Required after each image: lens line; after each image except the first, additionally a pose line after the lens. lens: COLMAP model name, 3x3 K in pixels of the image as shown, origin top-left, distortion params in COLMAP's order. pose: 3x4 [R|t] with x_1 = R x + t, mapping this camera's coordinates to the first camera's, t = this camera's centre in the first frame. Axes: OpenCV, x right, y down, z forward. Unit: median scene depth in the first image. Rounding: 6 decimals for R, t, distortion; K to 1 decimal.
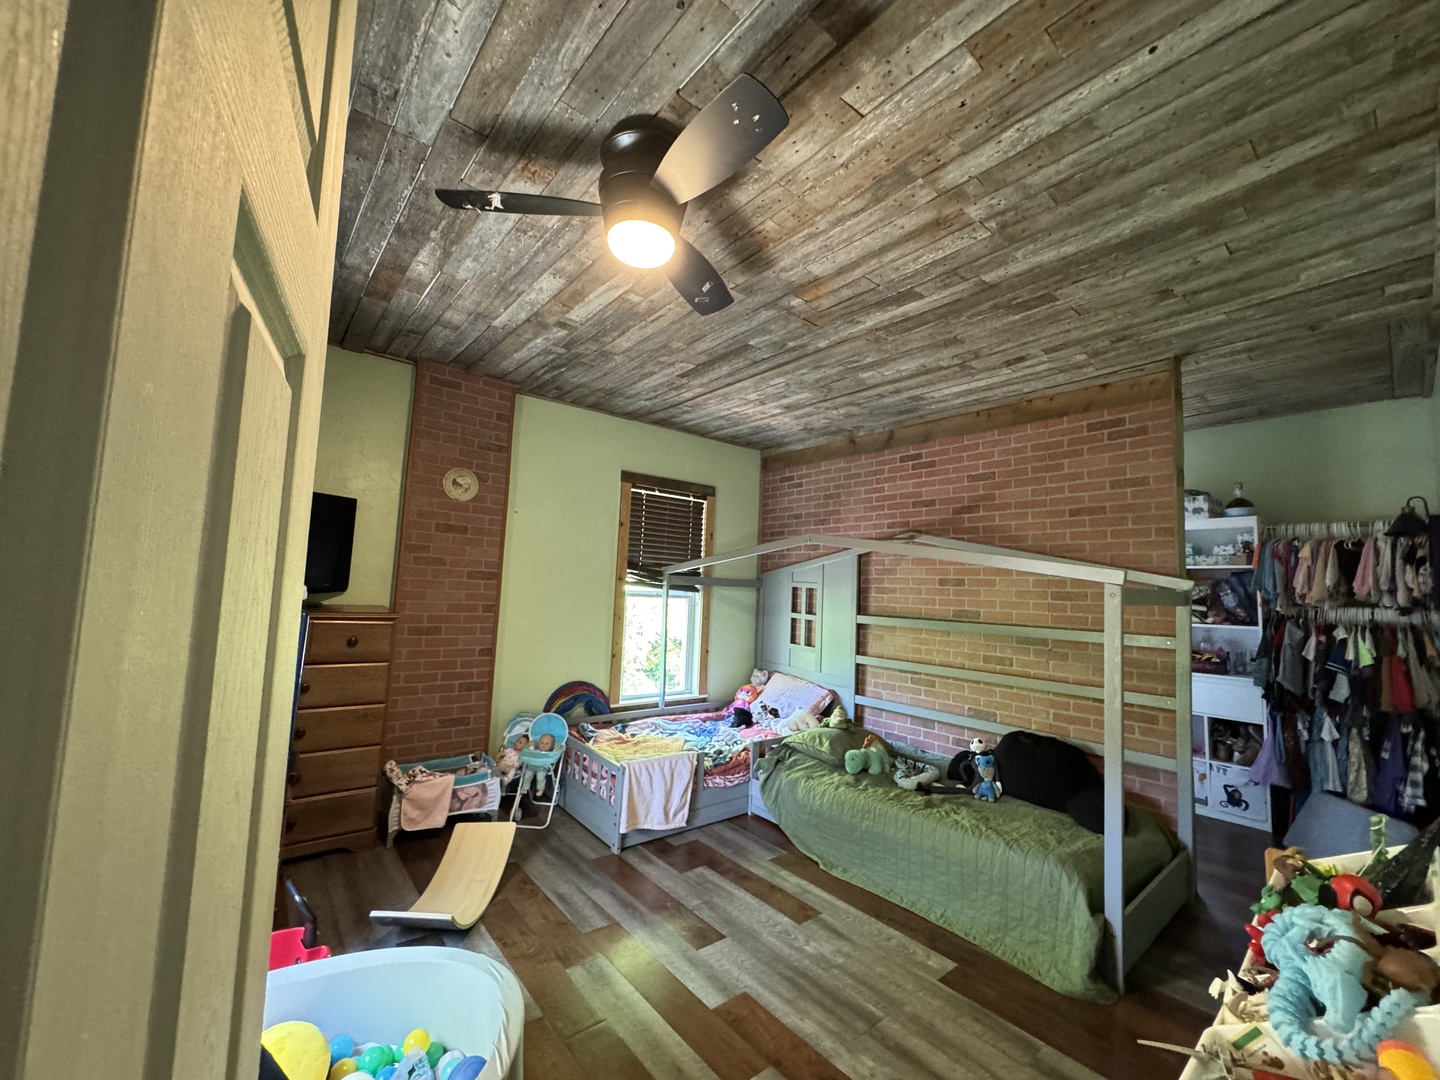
lens RADIAL K [[582.1, 0, 719.0], [0, 582.1, 539.2], [0, 0, 1]] dist [-0.004393, -0.000032]
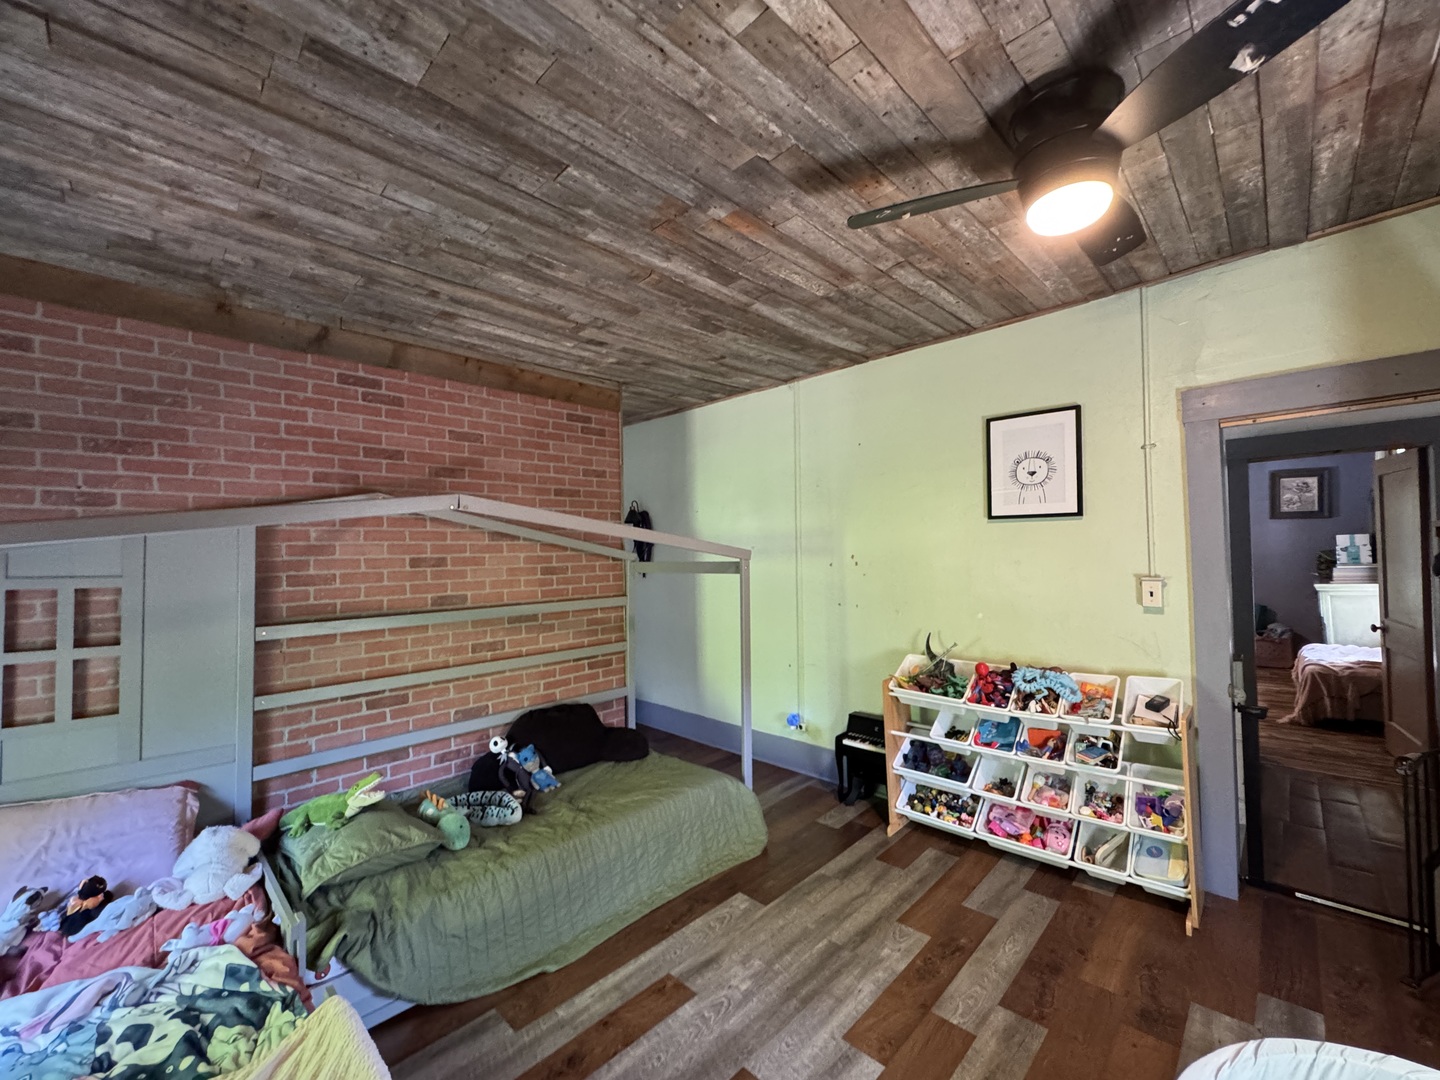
lens RADIAL K [[582.1, 0, 726.0], [0, 582.1, 540.2], [0, 0, 1]] dist [-0.004393, -0.000032]
pose [[-0.110894, -0.010540, 0.993776, -0.640458], [-0.065498, 0.997847, 0.003275, 0.023376], [-0.991672, -0.064727, -0.111346, 1.048792]]
